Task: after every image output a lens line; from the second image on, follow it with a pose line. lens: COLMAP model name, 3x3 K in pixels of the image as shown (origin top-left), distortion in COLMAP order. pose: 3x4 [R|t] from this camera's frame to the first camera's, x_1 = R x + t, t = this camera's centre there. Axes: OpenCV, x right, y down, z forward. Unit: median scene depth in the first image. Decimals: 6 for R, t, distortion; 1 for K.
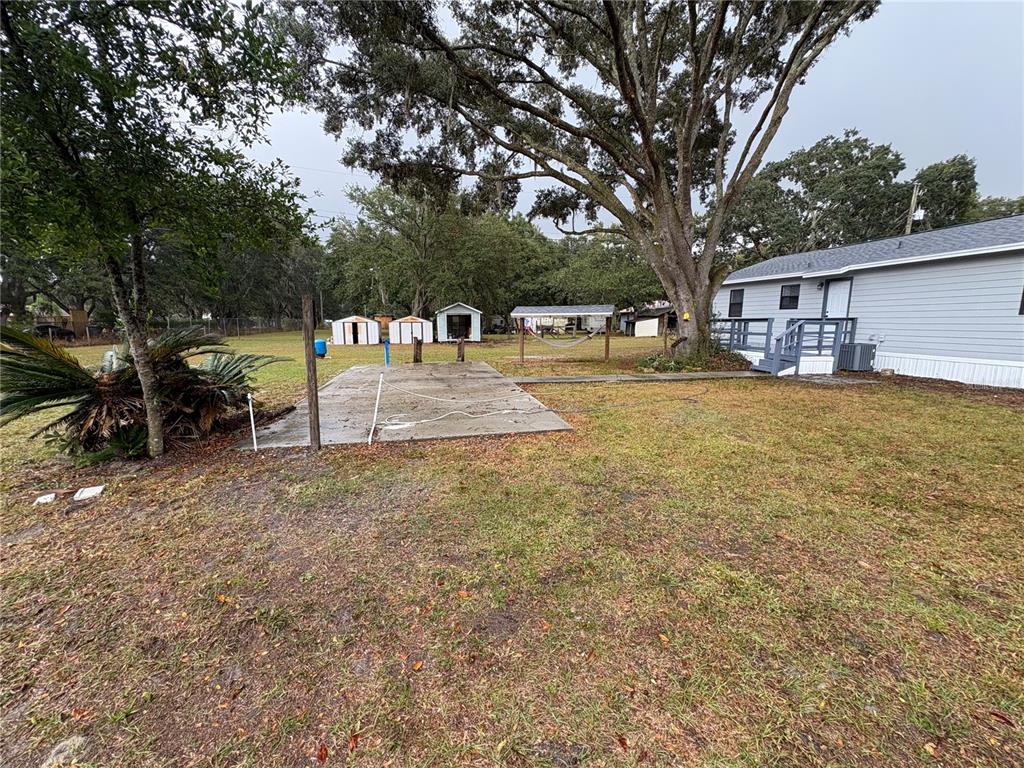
lens RADIAL K [[407.6, 0, 510.0], [0, 407.6, 385.8], [0, 0, 1]] dist [0.000194, 0.000062]
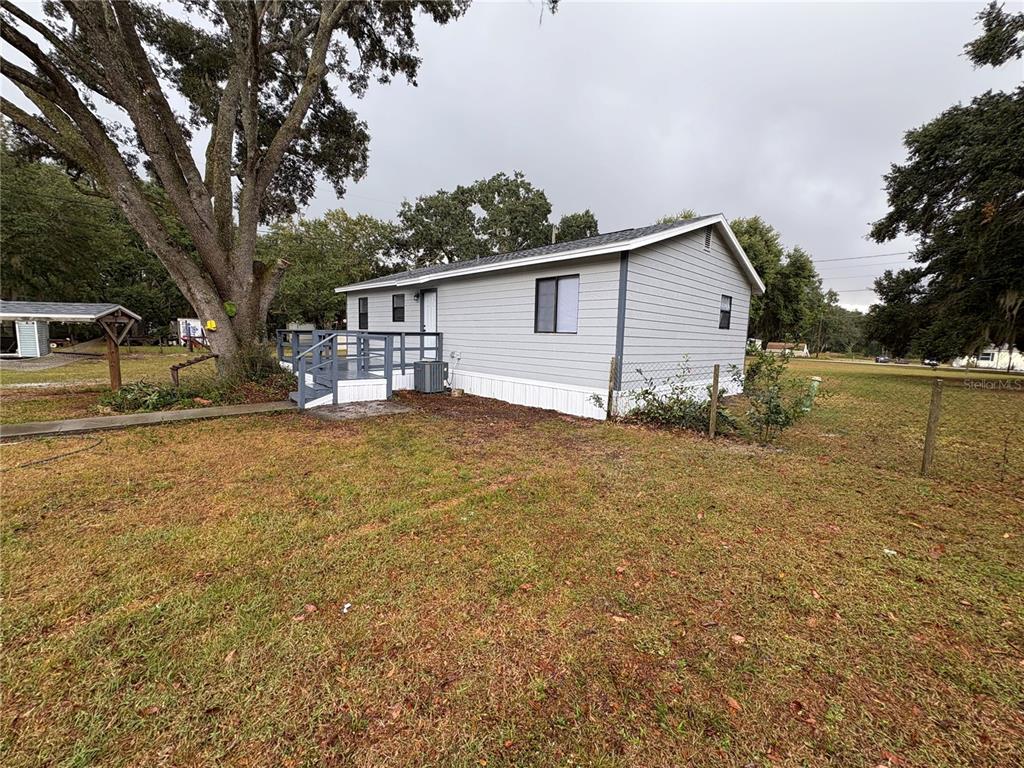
lens RADIAL K [[407.6, 0, 515.0], [0, 407.6, 382.7], [0, 0, 1]] dist [0.000194, 0.000062]
pose [[0.845713, -0.041624, 0.532012, 0.464086], [0.060935, 0.997965, -0.018786, -0.025957], [-0.530147, 0.048306, 0.846528, 0.134732]]
